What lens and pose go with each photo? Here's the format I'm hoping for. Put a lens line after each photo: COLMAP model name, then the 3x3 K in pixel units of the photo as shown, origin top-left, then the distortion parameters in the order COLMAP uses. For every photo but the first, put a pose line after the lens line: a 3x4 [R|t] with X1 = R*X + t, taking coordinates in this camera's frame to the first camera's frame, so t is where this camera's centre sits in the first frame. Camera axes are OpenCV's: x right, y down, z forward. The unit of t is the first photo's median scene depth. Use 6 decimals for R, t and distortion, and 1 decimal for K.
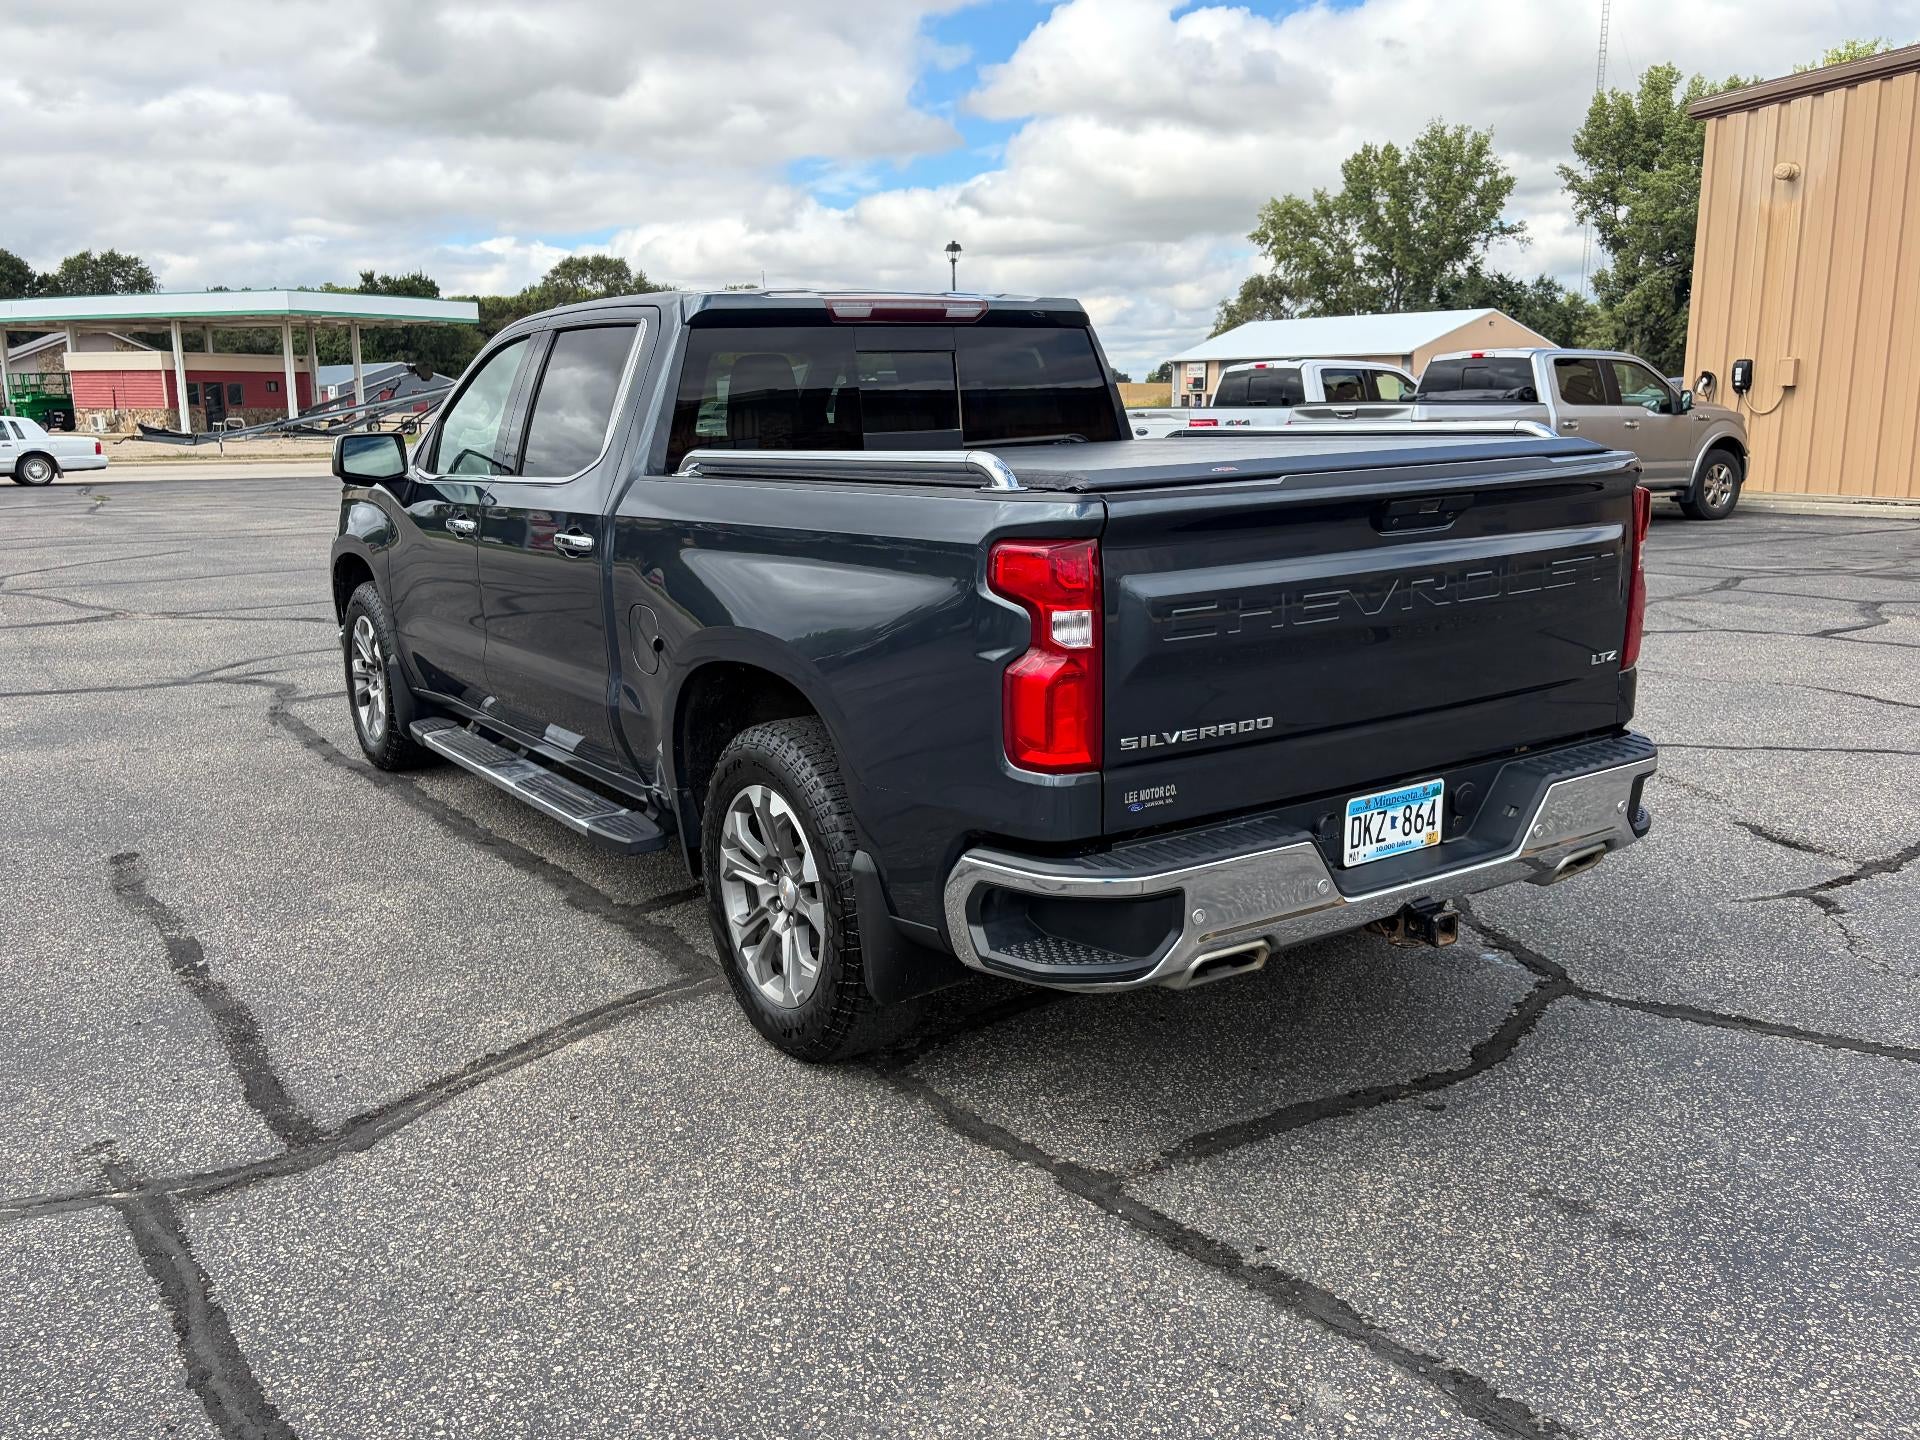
lens RADIAL K [[1600.8, 0, 955.0], [0, 1600.8, 720.0], [0, 0, 1]] dist [0.017134, 0.012275]
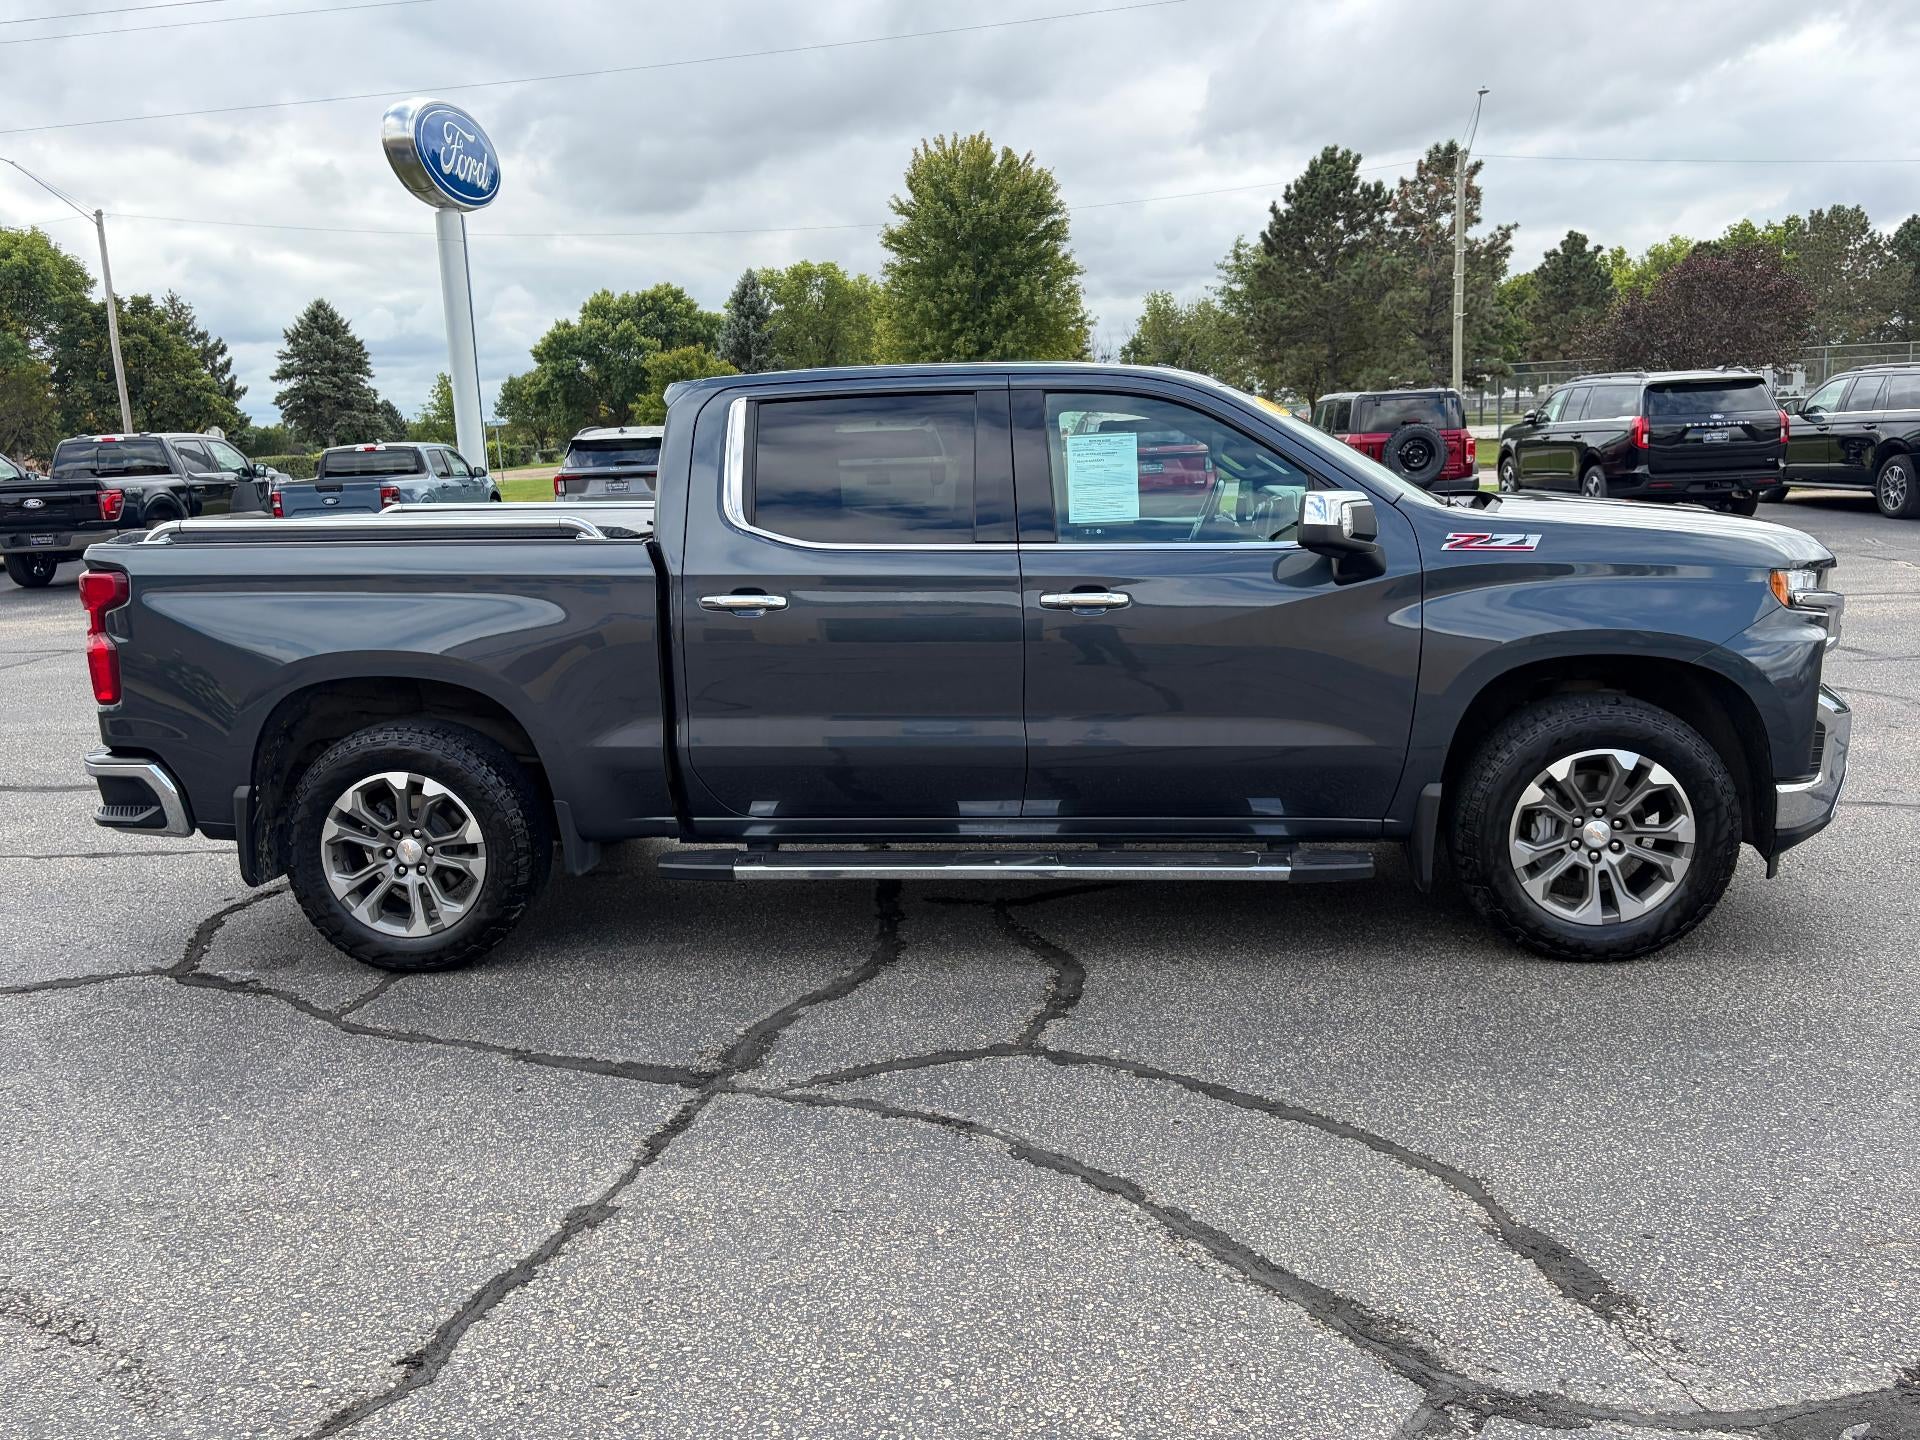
lens RADIAL K [[1595.3, 0, 947.3], [0, 1595.3, 718.7], [0, 0, 1]] dist [0.015072, 0.023530]
pose [[-0.619745, 0.171337, -0.765872, 0.056507], [-0.113512, 0.946046, 0.303500, -0.028518], [0.776551, 0.275028, -0.566858, 0.128885]]
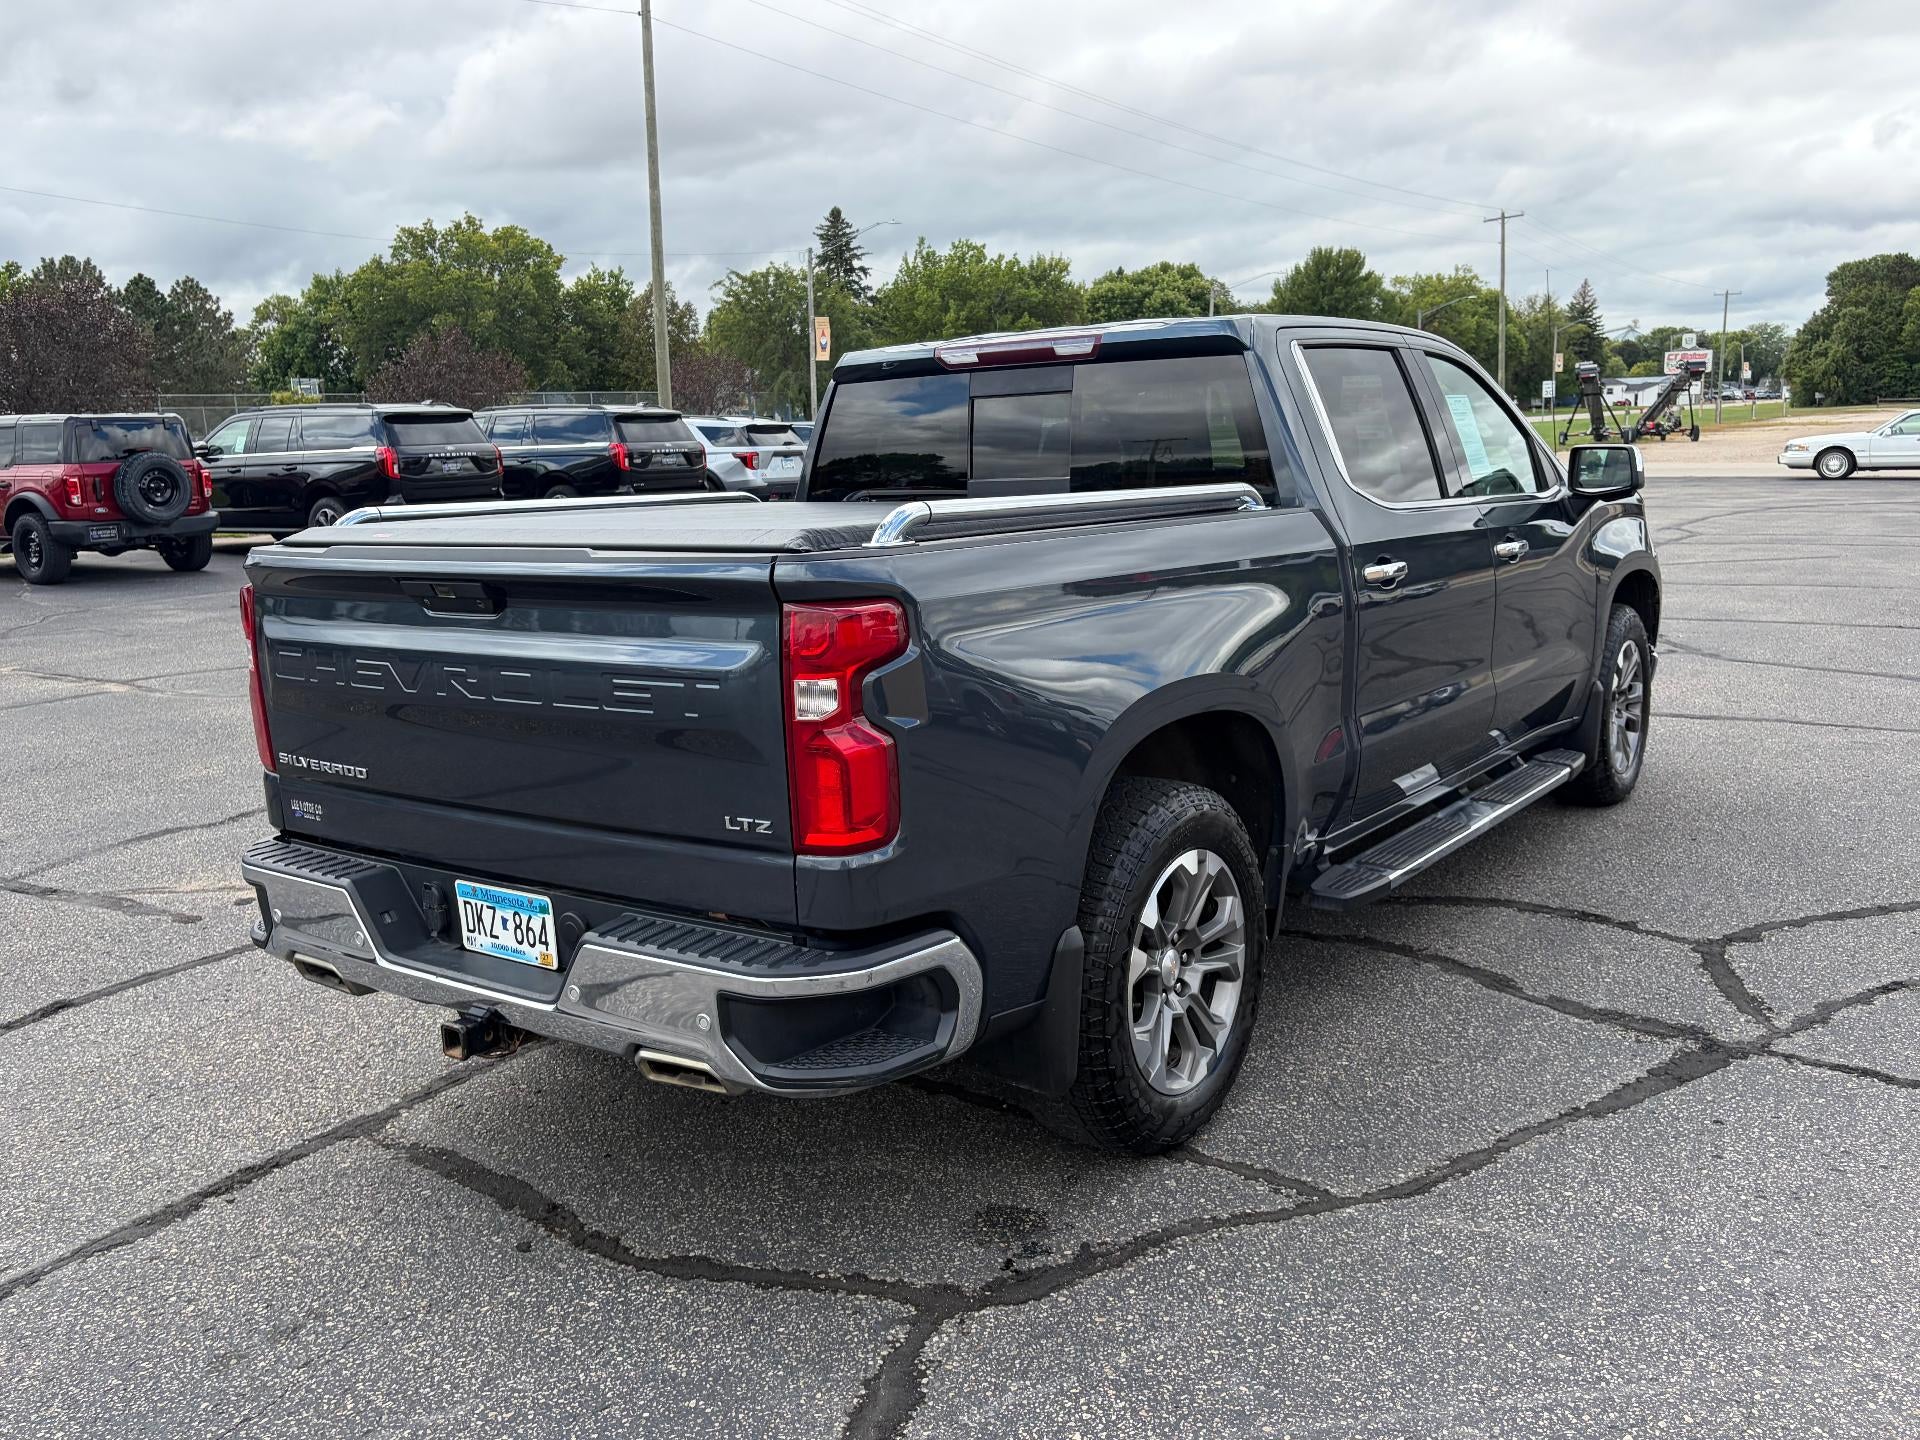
lens RADIAL K [[1597.6, 0, 964.0], [0, 1597.6, 733.3], [0, 0, 1]] dist [0.022321, 0.002536]
pose [[0.350006, 0.177660, -0.919746, 0.059526], [-0.161102, 0.978638, 0.127728, -0.010239], [0.922790, 0.103468, 0.371150, 0.043701]]
